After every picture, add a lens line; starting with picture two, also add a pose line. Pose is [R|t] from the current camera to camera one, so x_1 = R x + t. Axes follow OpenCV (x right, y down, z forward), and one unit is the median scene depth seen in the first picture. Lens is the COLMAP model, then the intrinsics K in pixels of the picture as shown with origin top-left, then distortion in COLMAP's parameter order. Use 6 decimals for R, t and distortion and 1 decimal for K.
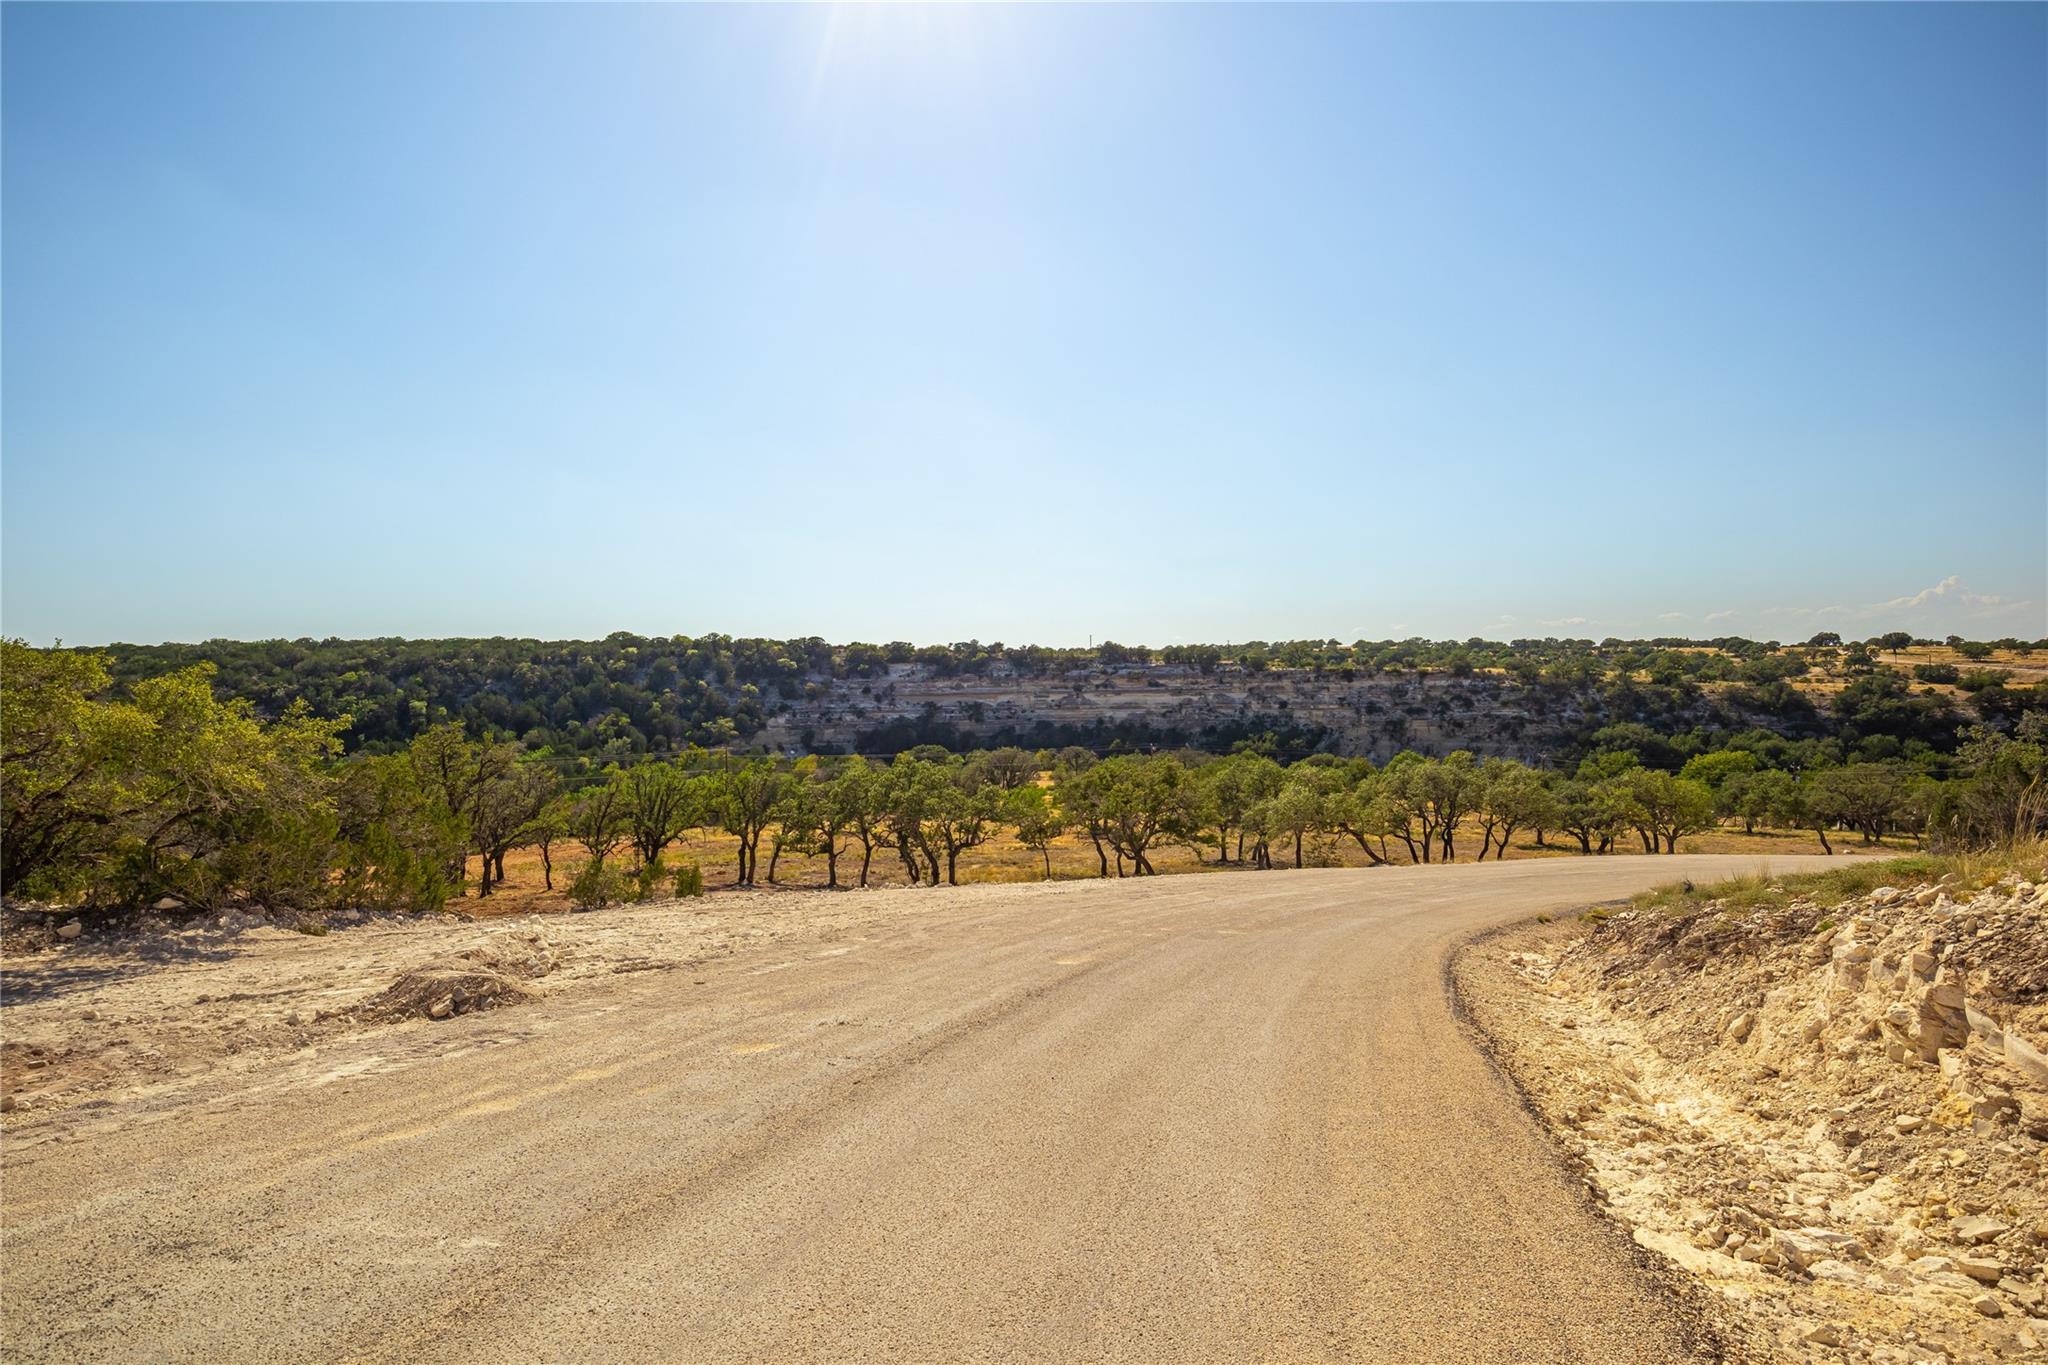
lens RADIAL K [[1042.0, 0, 1031.9], [0, 1042.0, 694.3], [0, 0, 1]] dist [-0.032462, 0.009508]
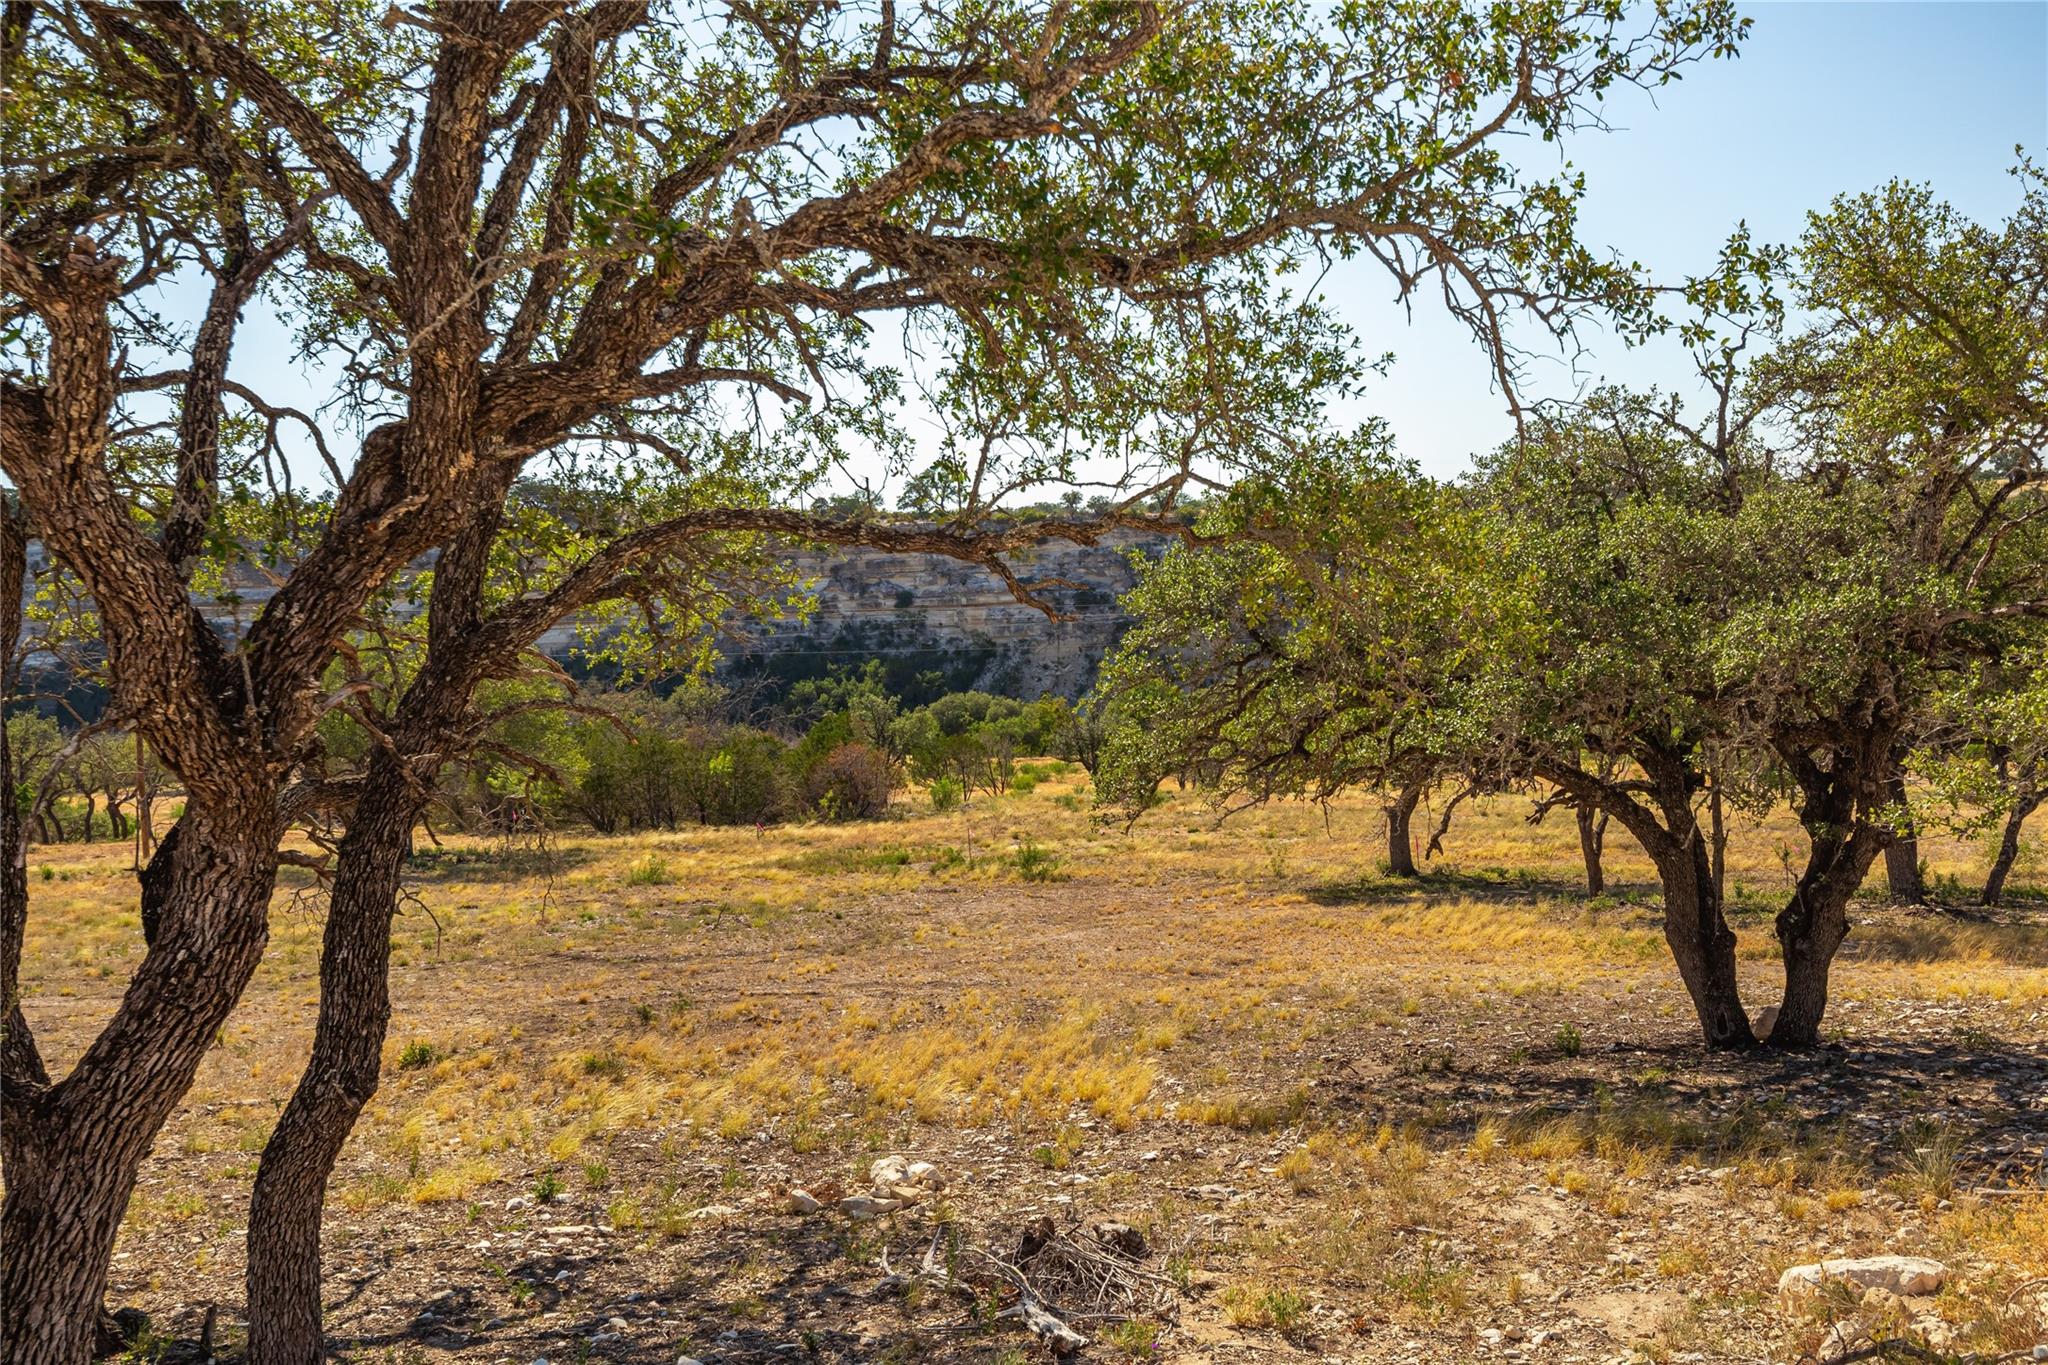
lens RADIAL K [[1829.4, 0, 1037.7], [0, 1829.4, 685.9], [0, 0, 1]] dist [-0.041566, 0.061827]
pose [[0.968937, -0.047060, 0.242787, 0.131137], [0.041408, 0.998740, 0.028334, 0.036690], [-0.243814, -0.017400, 0.969666, 0.258410]]
